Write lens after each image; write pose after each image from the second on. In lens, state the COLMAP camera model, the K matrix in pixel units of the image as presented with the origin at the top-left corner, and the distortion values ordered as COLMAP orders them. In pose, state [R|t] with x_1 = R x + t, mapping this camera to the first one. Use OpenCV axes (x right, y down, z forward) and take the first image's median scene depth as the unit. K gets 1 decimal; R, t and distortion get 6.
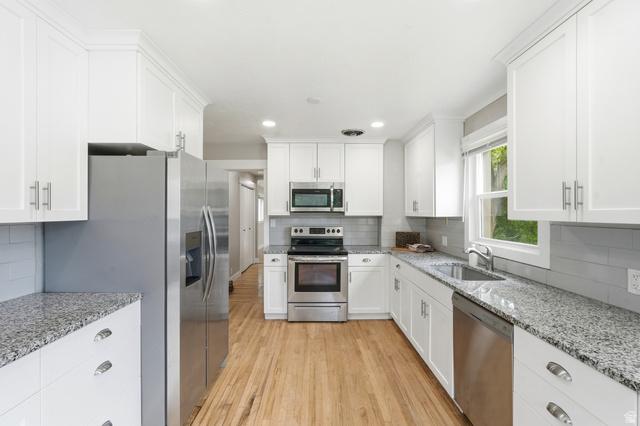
lens RADIAL K [[283.7, 0, 320.8], [0, 283.7, 214.7], [0, 0, 1]] dist [-0.007589, 0.003865]
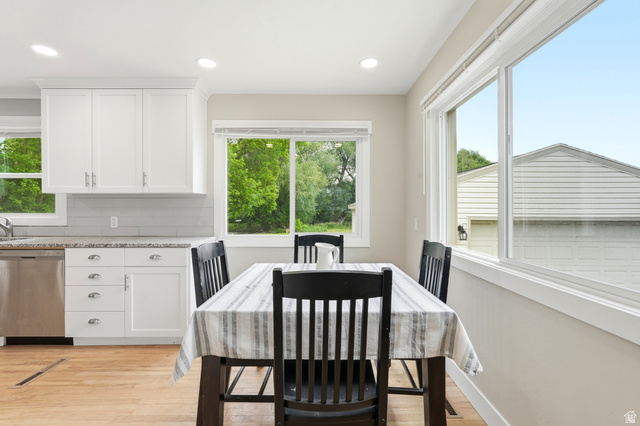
lens RADIAL K [[283.7, 0, 318.4], [0, 283.7, 208.2], [0, 0, 1]] dist [-0.007589, 0.003865]
pose [[0.018531, -0.006460, 0.999807, -0.494310], [0.004493, 0.999970, 0.006377, 0.058669], [-0.999818, 0.004374, 0.018559, -0.295260]]
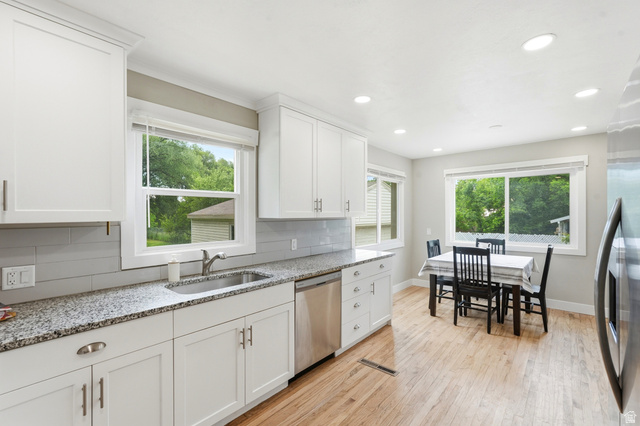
lens RADIAL K [[283.7, 0, 318.8], [0, 283.7, 217.4], [0, 0, 1]] dist [-0.007589, 0.003865]
pose [[-0.739901, -0.012542, 0.672599, -0.247063], [-0.000449, 0.999835, 0.018150, -0.007644], [-0.672716, 0.013127, -0.739784, 1.185884]]
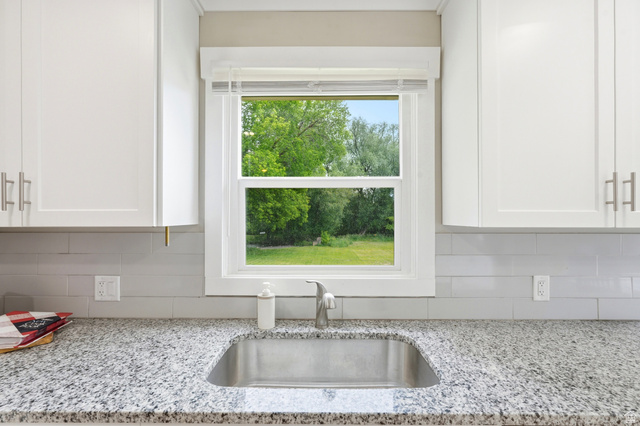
lens RADIAL K [[283.7, 0, 322.9], [0, 283.7, 215.2], [0, 0, 1]] dist [-0.007589, 0.003865]
pose [[0.015739, 0.006561, 0.999855, 0.066733], [0.000101, 0.999978, -0.006563, -0.001690], [-0.999876, 0.000204, 0.015738, 0.815535]]
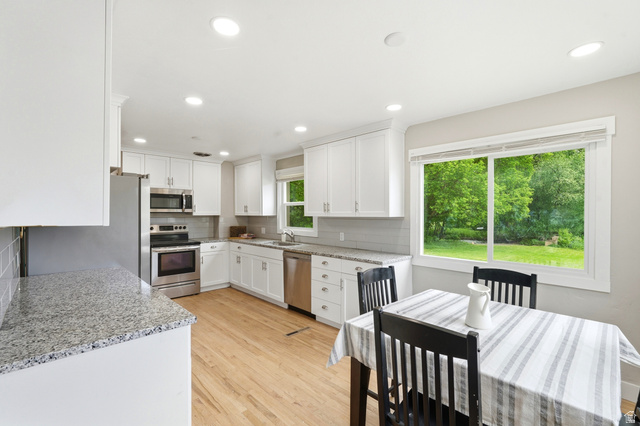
lens RADIAL K [[283.7, 0, 322.3], [0, 283.7, 214.7], [0, 0, 1]] dist [-0.007589, 0.003865]
pose [[0.726563, -0.009600, 0.687033, -0.507849], [0.006536, 0.999954, 0.007060, -0.006591], [-0.687069, -0.000639, 0.726592, -0.482172]]
